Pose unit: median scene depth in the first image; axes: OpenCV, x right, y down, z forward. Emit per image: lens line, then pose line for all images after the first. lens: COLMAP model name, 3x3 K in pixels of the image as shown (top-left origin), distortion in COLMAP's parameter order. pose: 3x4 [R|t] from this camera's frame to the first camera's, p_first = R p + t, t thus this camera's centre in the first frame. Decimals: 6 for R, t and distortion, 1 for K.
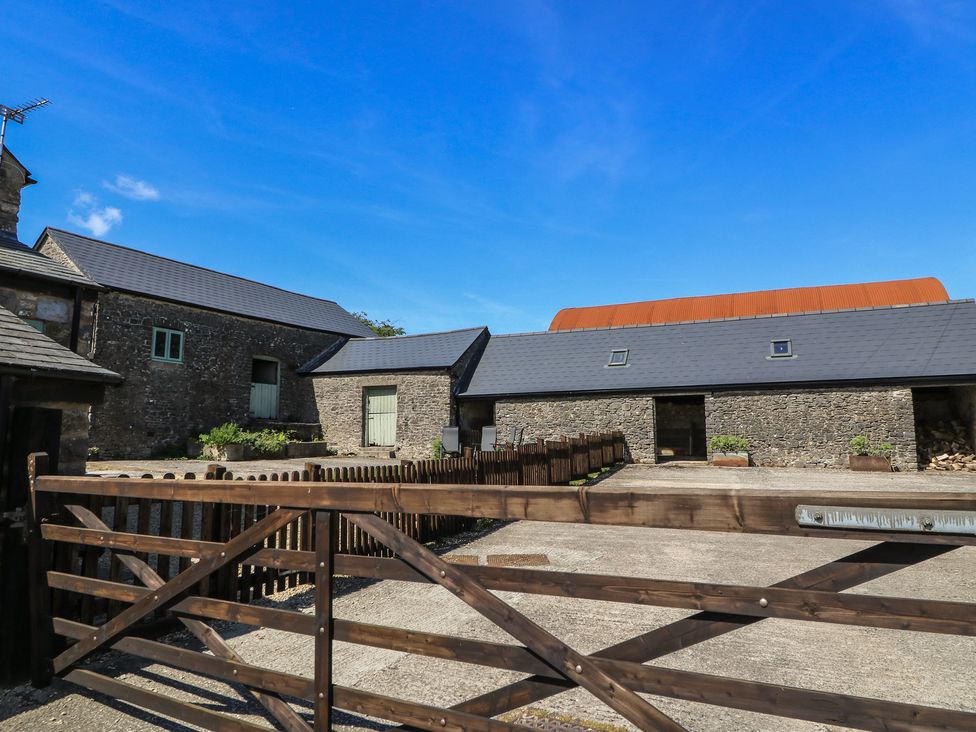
lens RADIAL K [[679.9, 0, 488.5], [0, 679.9, 365.2], [0, 0, 1]] dist [-0.005281, -0.001104]
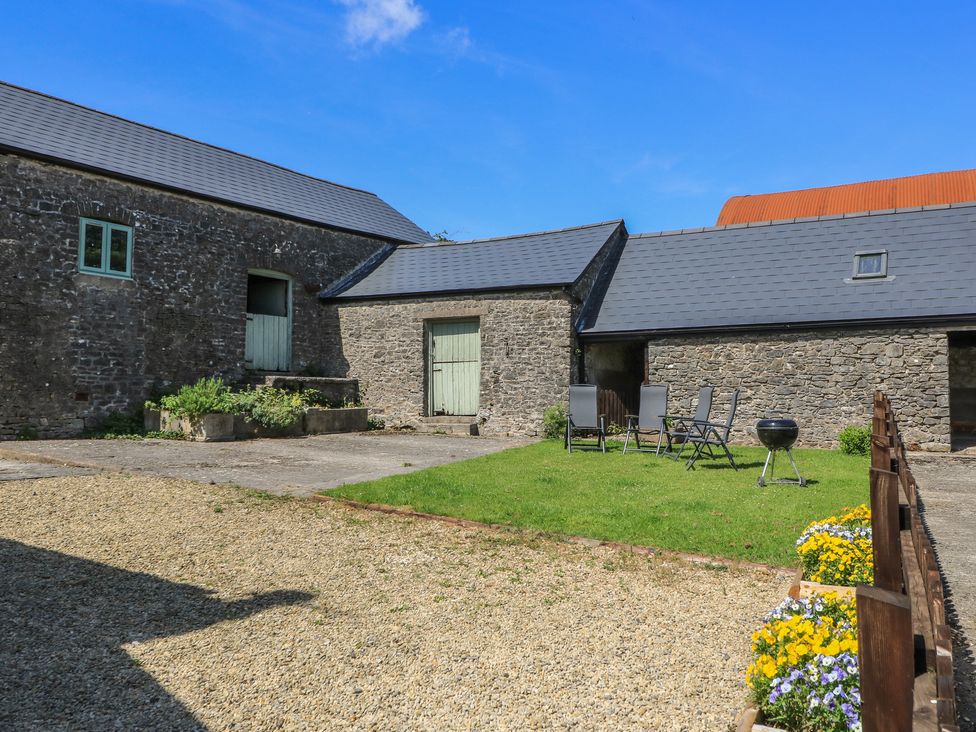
lens RADIAL K [[845.5, 0, 486.0], [0, 845.5, 360.4], [0, 0, 1]] dist [0.010164, 0.000094]
pose [[0.996841, 0.000058, -0.079419, -0.071802], [0.005138, 0.997857, 0.065224, 0.020227], [0.079252, -0.065426, 0.994705, 0.253353]]
